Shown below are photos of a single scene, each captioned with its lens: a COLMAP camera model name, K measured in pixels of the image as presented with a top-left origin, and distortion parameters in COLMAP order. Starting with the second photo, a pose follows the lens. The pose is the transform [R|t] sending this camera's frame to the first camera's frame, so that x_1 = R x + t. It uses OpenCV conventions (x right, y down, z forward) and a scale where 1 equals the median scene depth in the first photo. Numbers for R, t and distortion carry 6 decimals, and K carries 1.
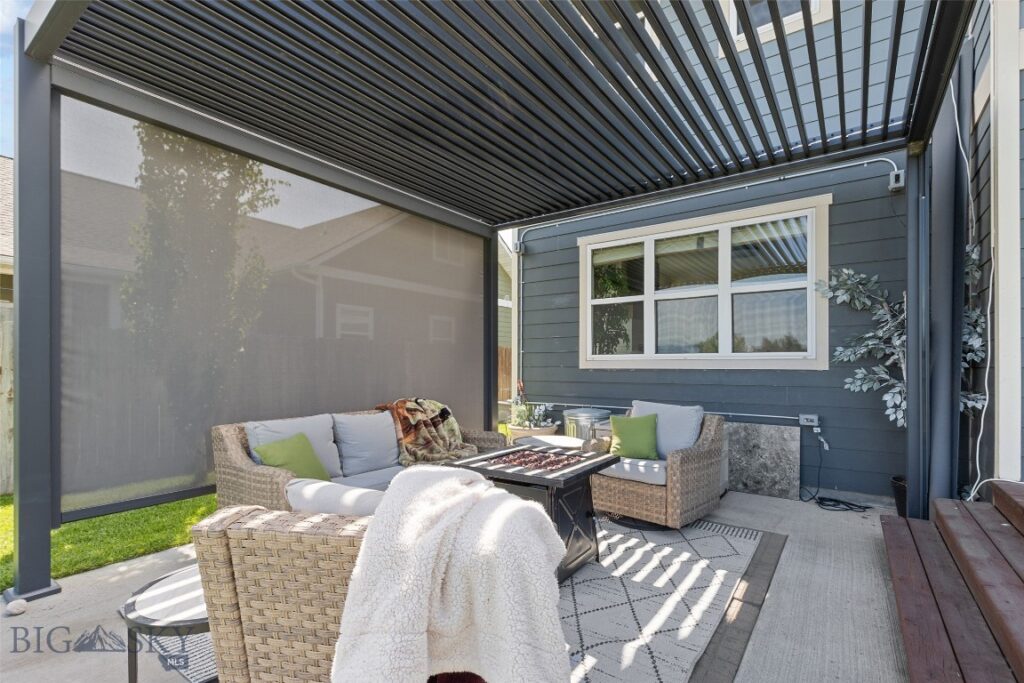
lens RADIAL K [[474.9, 0, 512.0], [0, 474.9, 341.5], [0, 0, 1]] dist [0.001001, -0.000249]
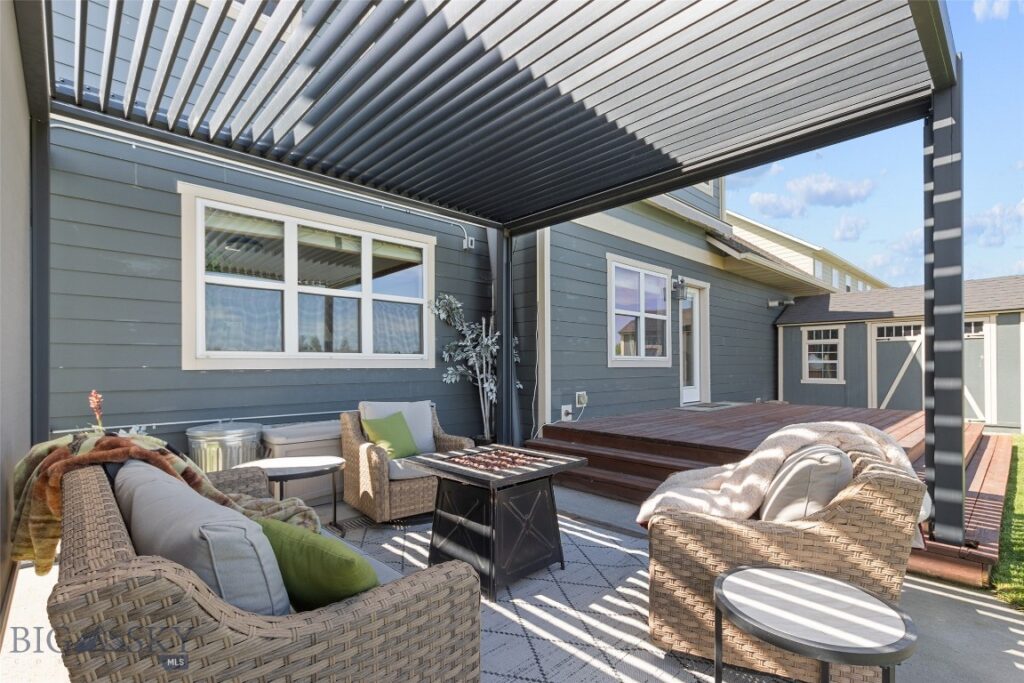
lens RADIAL K [[474.9, 0, 512.0], [0, 474.9, 341.5], [0, 0, 1]] dist [0.001001, -0.000249]
pose [[0.193689, 0.046690, 0.979951, -0.502747], [-0.049362, 0.998066, -0.037797, 0.020748], [-0.979820, -0.041051, 0.195619, 0.431480]]
